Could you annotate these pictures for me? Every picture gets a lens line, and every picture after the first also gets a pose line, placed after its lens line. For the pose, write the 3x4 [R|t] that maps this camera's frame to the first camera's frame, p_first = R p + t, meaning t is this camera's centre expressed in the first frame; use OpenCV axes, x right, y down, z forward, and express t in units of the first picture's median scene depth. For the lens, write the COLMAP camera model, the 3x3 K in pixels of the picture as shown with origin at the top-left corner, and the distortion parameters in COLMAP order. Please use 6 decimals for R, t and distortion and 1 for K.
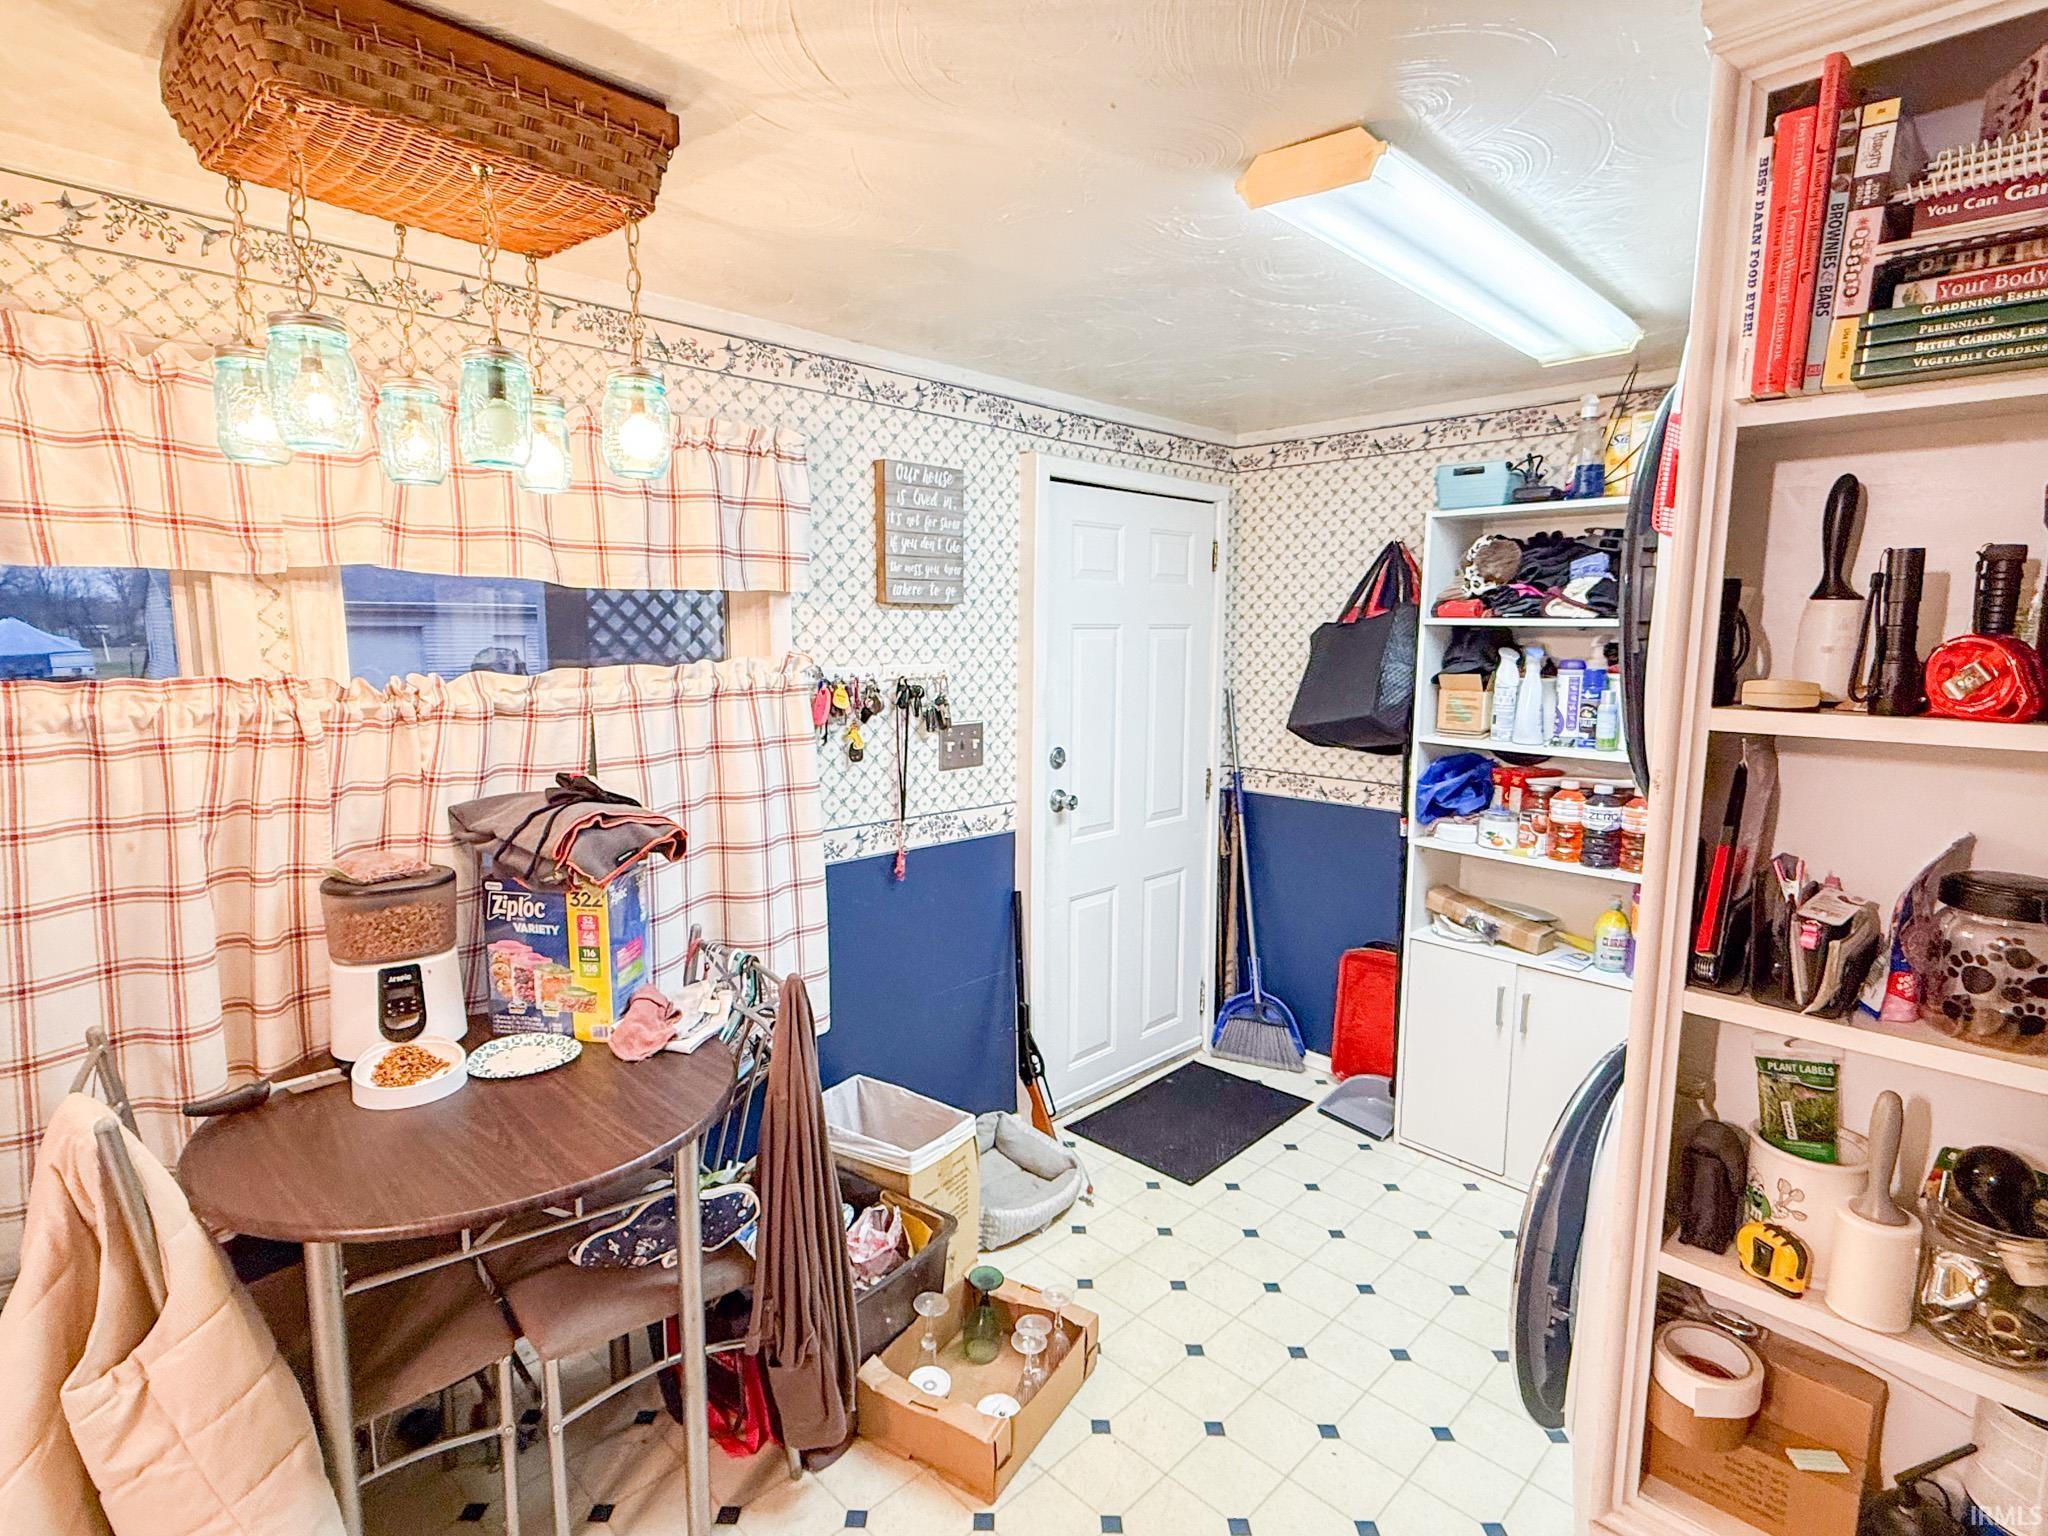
lens RADIAL K [[1038.7, 0, 1024.0], [0, 1038.7, 768.0], [0, 0, 1]] dist [-0.001123, -0.000250]
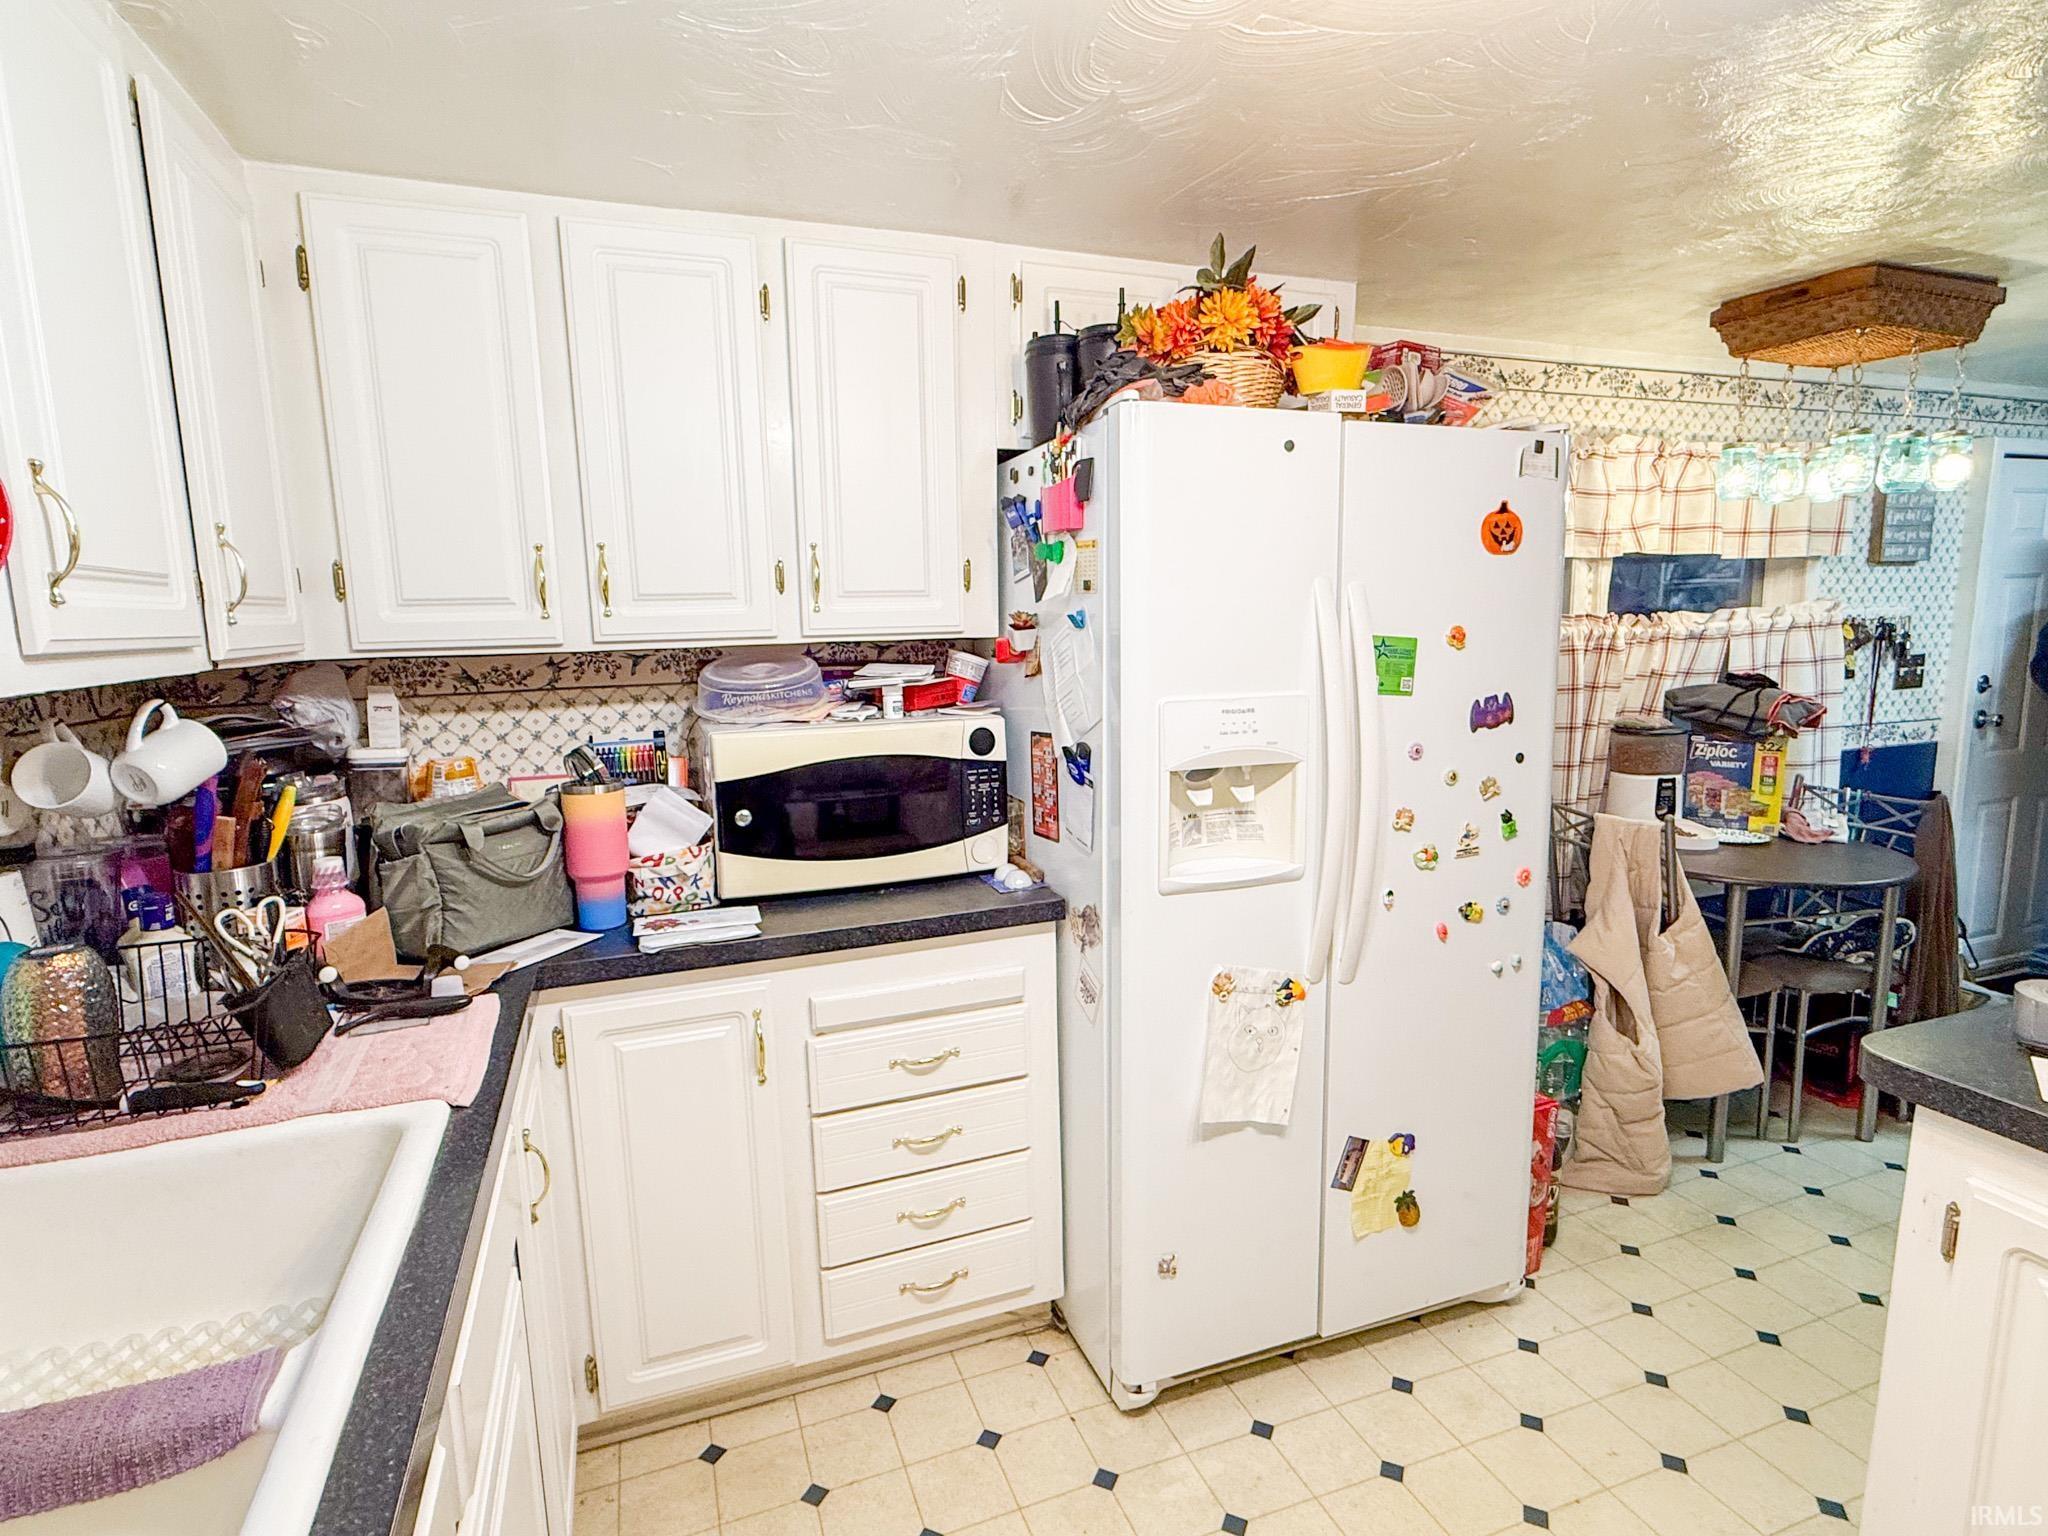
lens RADIAL K [[1005.7, 0, 1014.8], [0, 1005.7, 764.5], [0, 0, 1]] dist [-0.000916, -0.000109]
pose [[0.899509, 0.034202, -0.435561, -0.532012], [-0.027054, 0.999378, 0.022604, 0.099943], [0.436064, -0.008548, 0.899875, -0.632842]]
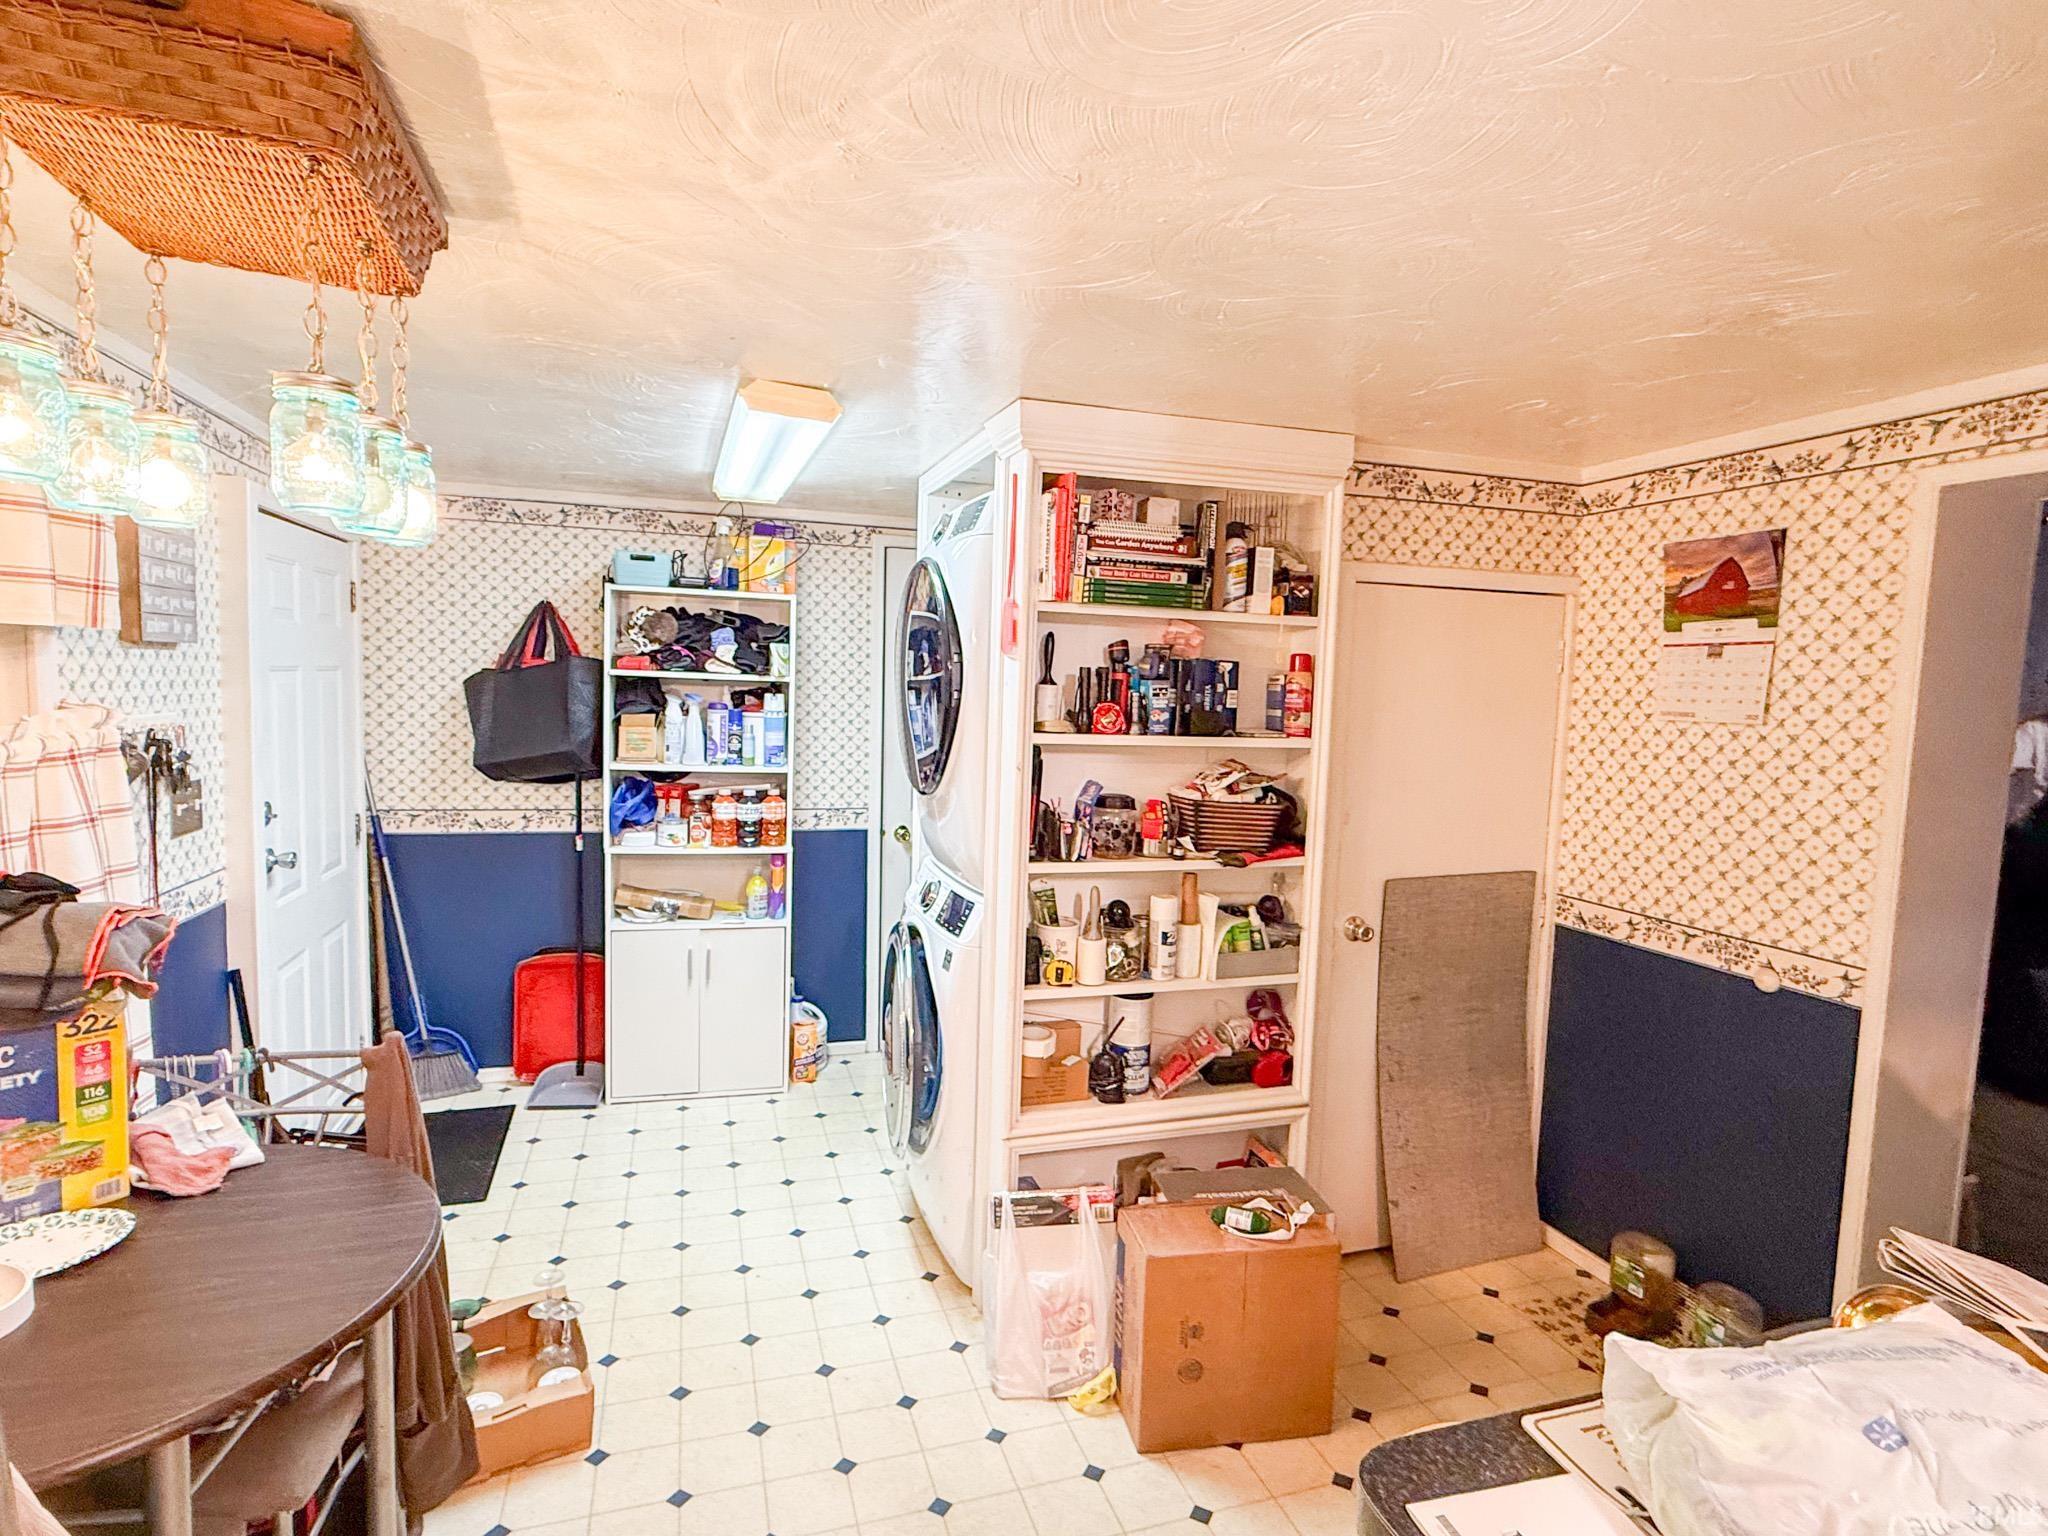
lens RADIAL K [[1038.7, 0, 1024.0], [0, 1038.7, 768.0], [0, 0, 1]] dist [-0.001123, -0.000250]
pose [[0.456686, -0.062850, 0.887405, -0.518759], [0.087147, 0.995864, 0.025683, -0.016596], [-0.885349, 0.065606, 0.460275, -0.001057]]
